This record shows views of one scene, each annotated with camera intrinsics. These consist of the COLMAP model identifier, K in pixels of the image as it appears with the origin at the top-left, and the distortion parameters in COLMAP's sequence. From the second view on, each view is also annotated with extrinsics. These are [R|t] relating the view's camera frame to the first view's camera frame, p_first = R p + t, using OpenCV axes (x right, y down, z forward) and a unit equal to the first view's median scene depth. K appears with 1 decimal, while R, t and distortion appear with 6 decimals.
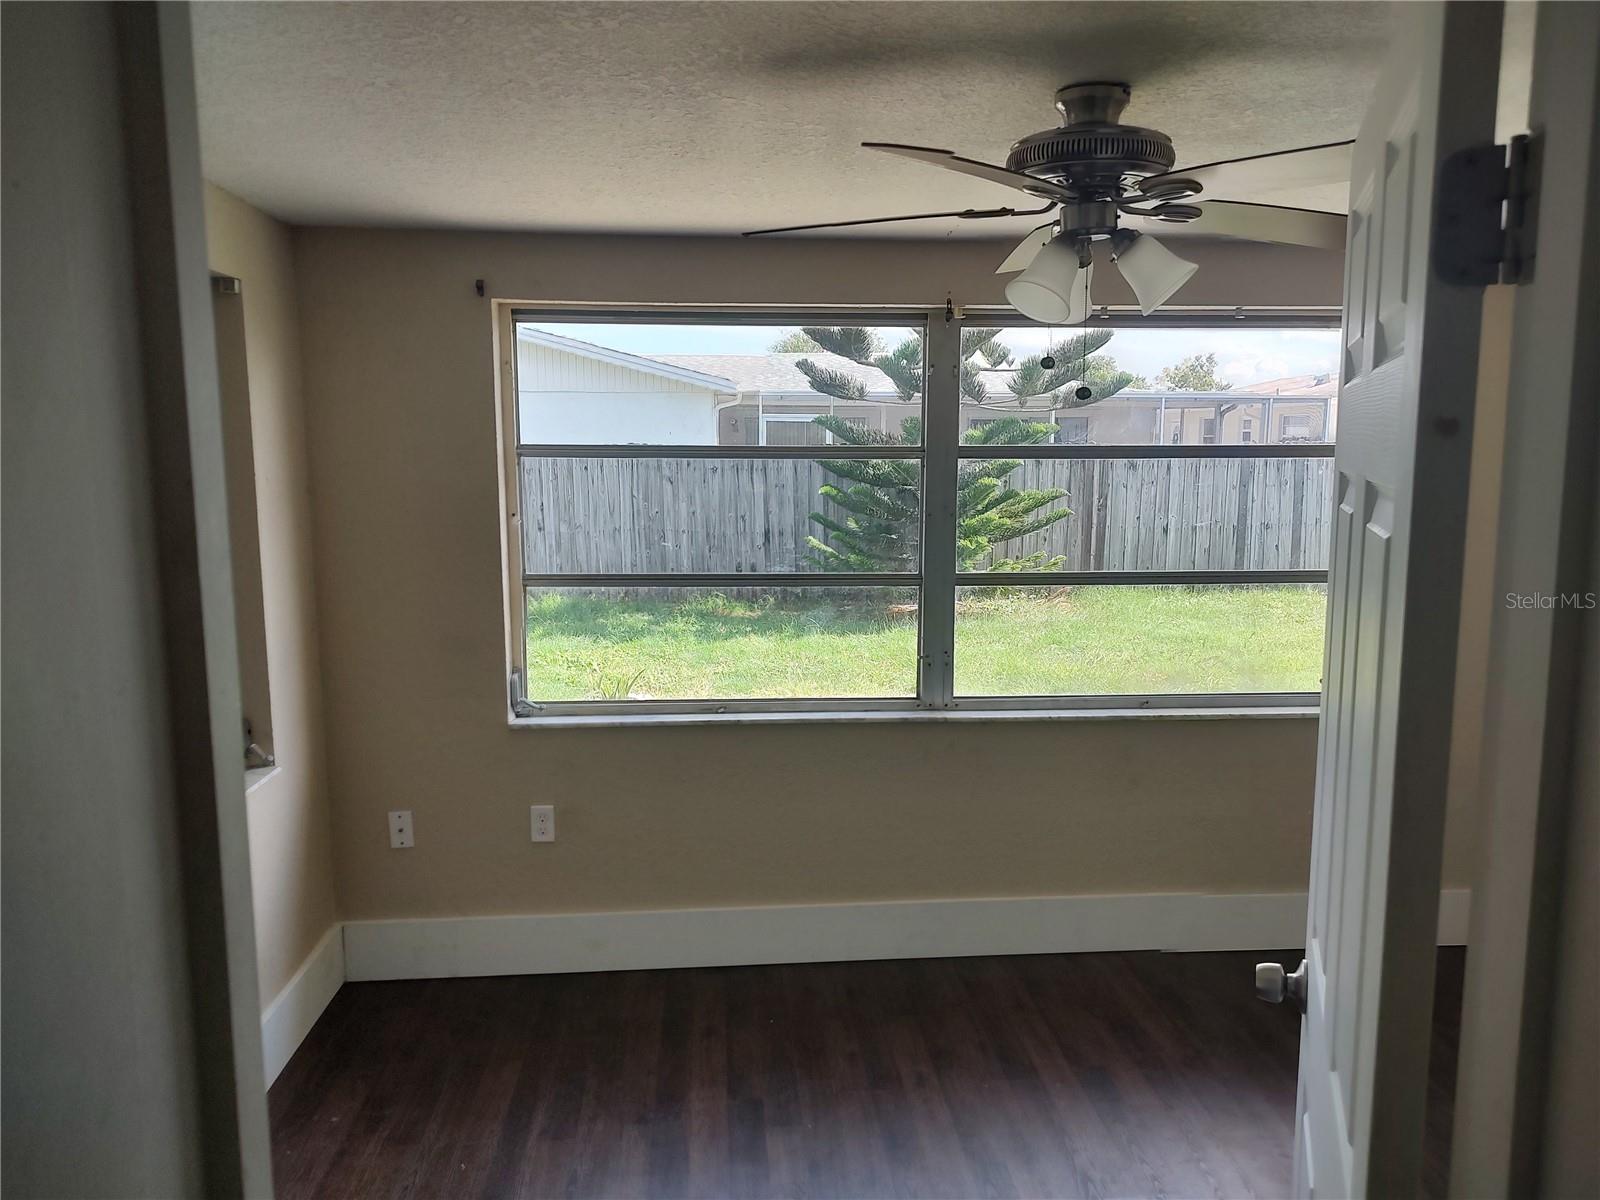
lens RADIAL K [[1252.2, 0, 799.8], [0, 1252.2, 625.7], [0, 0, 1]] dist [0.121697, -0.000664]
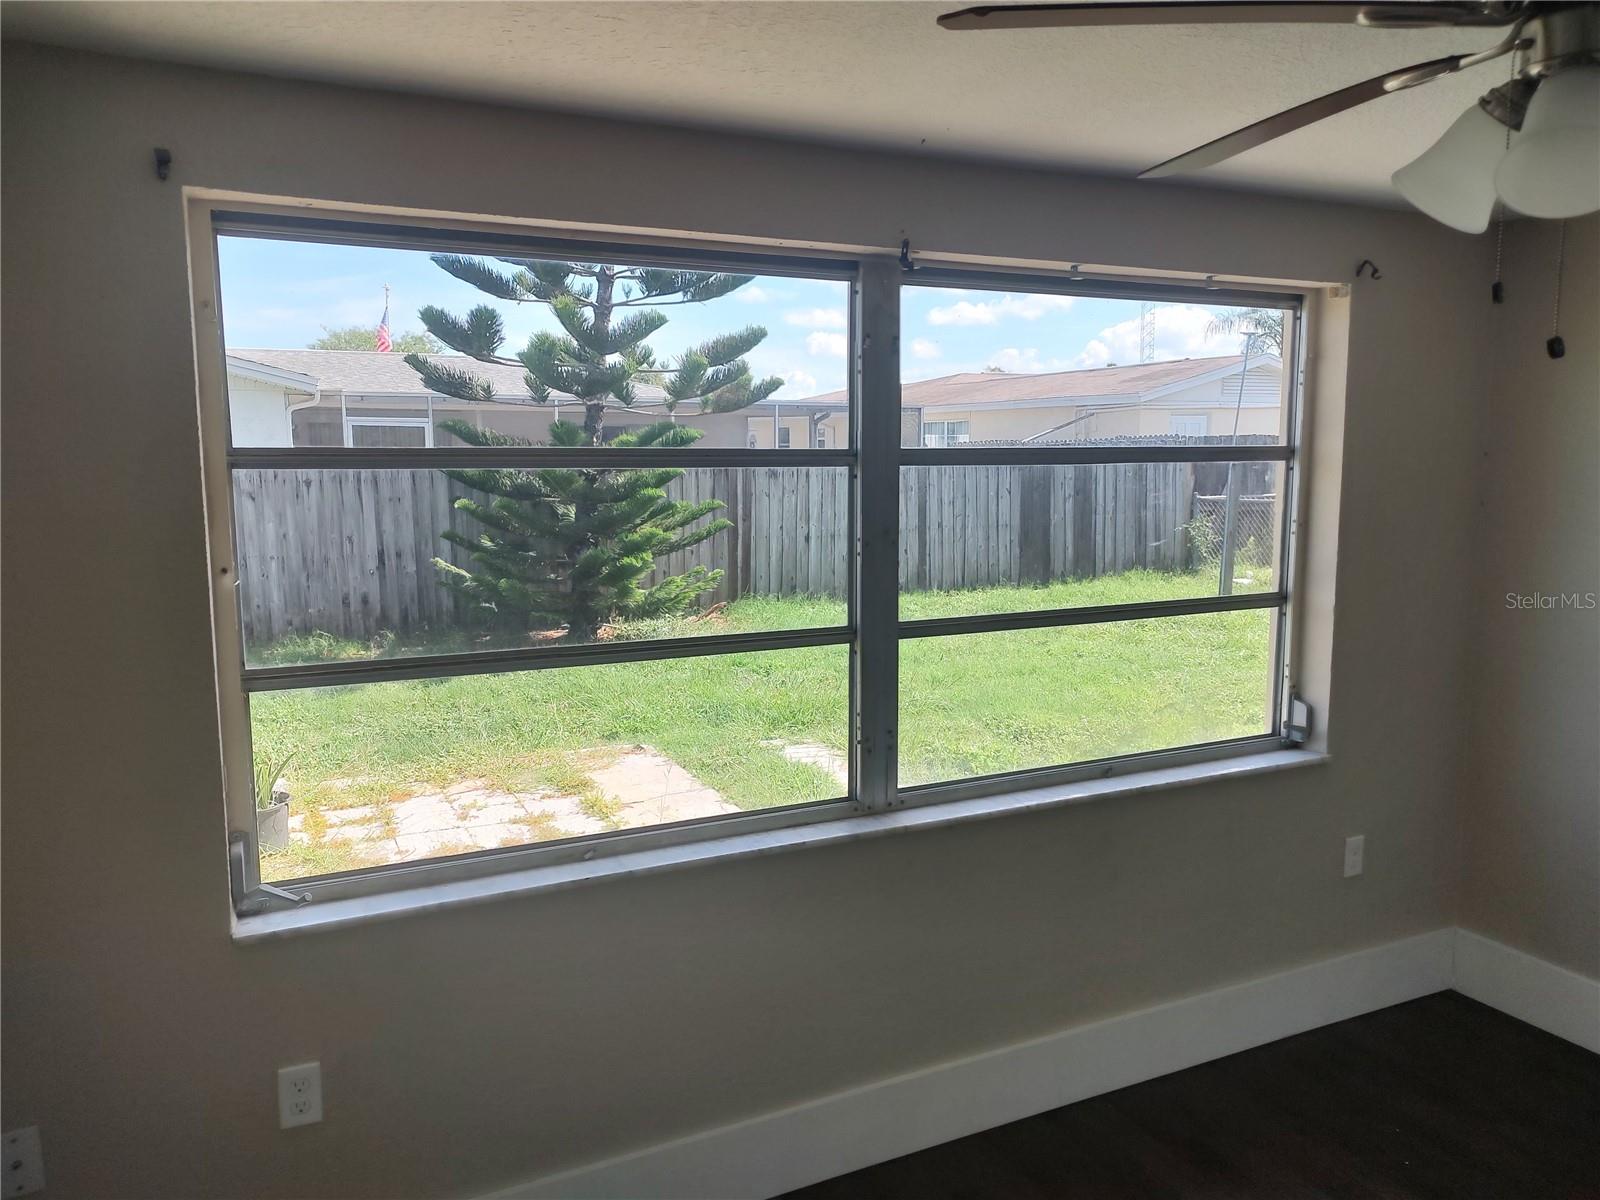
lens RADIAL K [[1187.8, 0, 800.0], [0, 1187.8, 600.0], [0, 0, 1]] dist [0.037084, -0.001441]
pose [[0.922105, -0.051782, 0.383460, -0.077890], [0.059873, 0.998164, -0.009184, -0.021119], [-0.382280, 0.031428, 0.923512, 0.158465]]
